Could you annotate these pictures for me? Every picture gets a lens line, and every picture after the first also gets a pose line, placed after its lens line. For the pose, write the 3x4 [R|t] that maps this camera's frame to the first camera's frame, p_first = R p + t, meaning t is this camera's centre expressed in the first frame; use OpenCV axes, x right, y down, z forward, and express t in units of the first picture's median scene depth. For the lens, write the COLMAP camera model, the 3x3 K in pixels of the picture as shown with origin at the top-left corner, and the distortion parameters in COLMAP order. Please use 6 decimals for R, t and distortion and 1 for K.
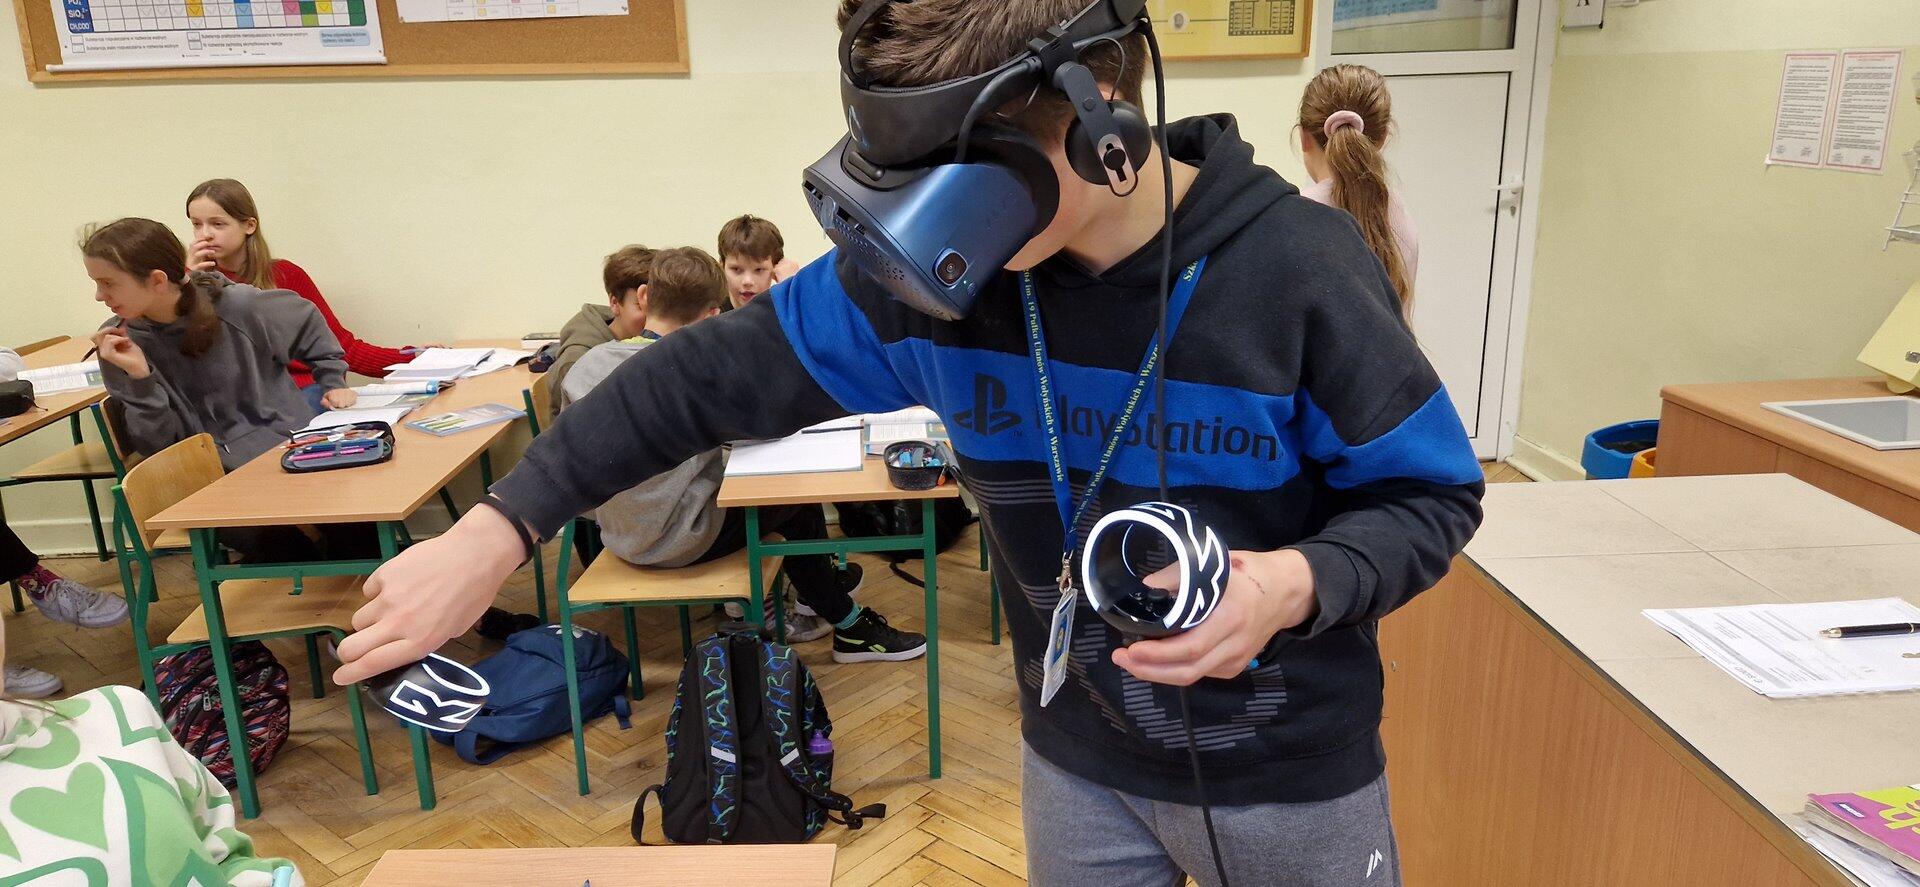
lens RADIAL K [[1242.9, 0, 960.0], [0, 1242.9, 443.5], [0, 0, 1]] dist [-0.005506, -0.004213]
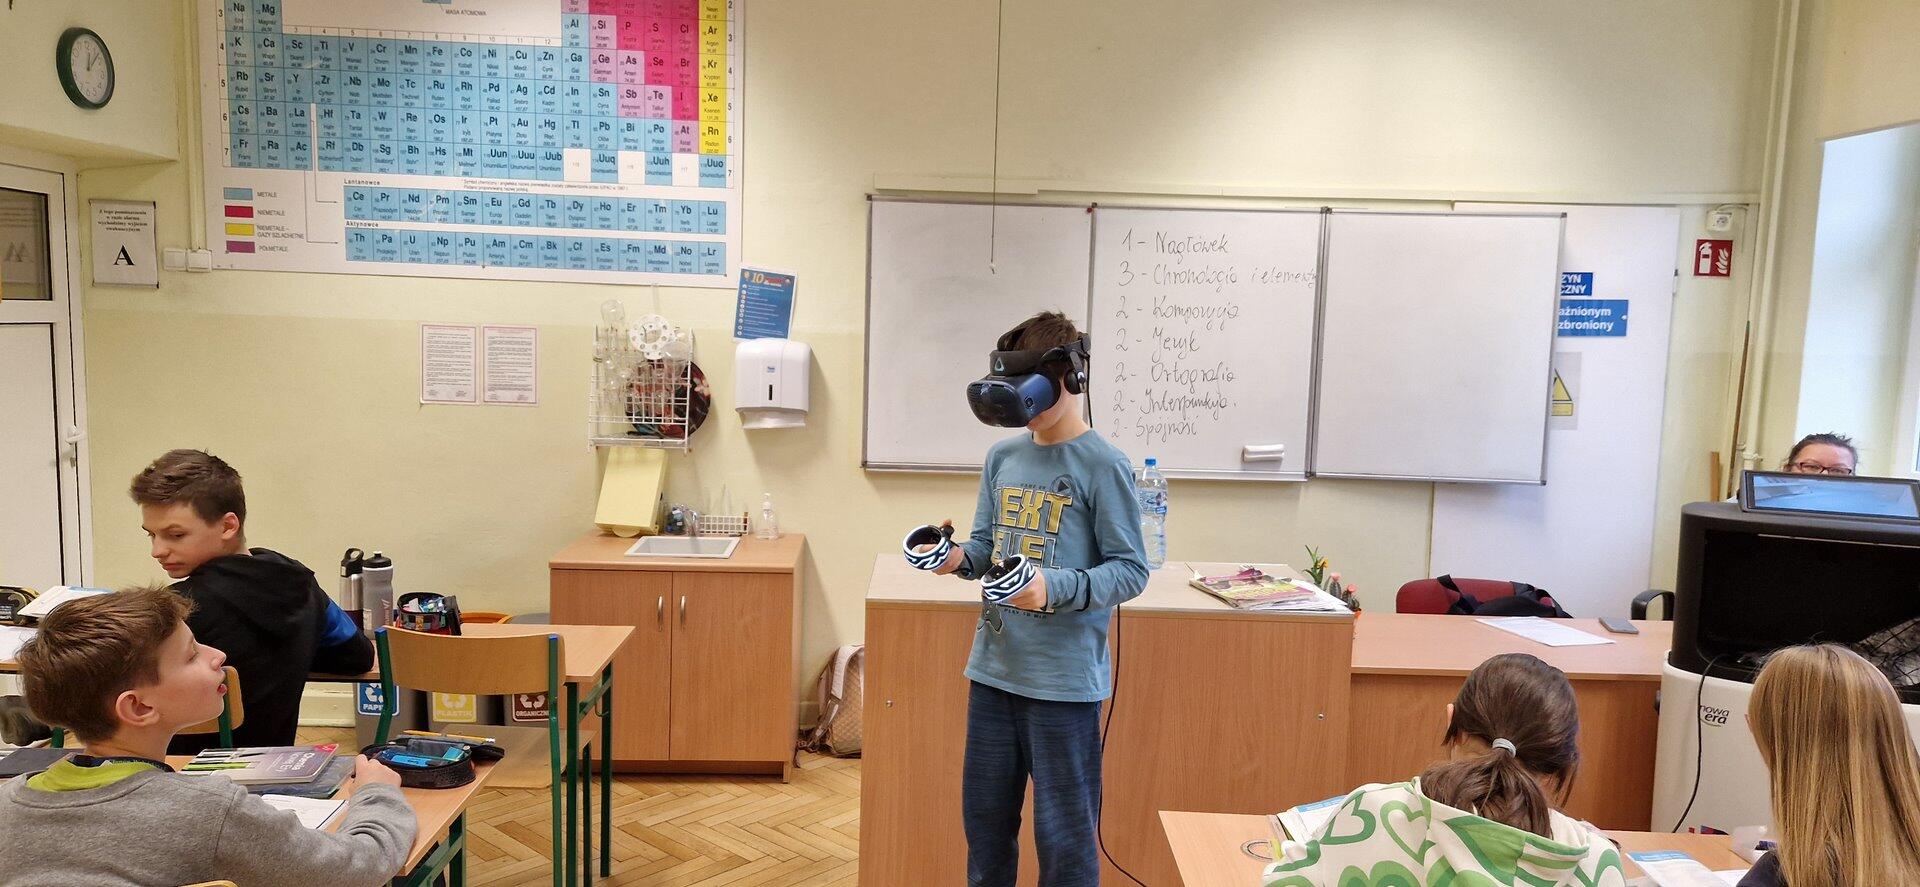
lens RADIAL K [[1242.9, 0, 960.0], [0, 1242.9, 443.5], [0, 0, 1]] dist [-0.005506, -0.004213]
pose [[0.046288, -0.052463, 0.997550, -0.689139], [0.249750, 0.967513, 0.039295, -0.095253], [-0.967203, 0.247319, 0.057887, 0.386475]]
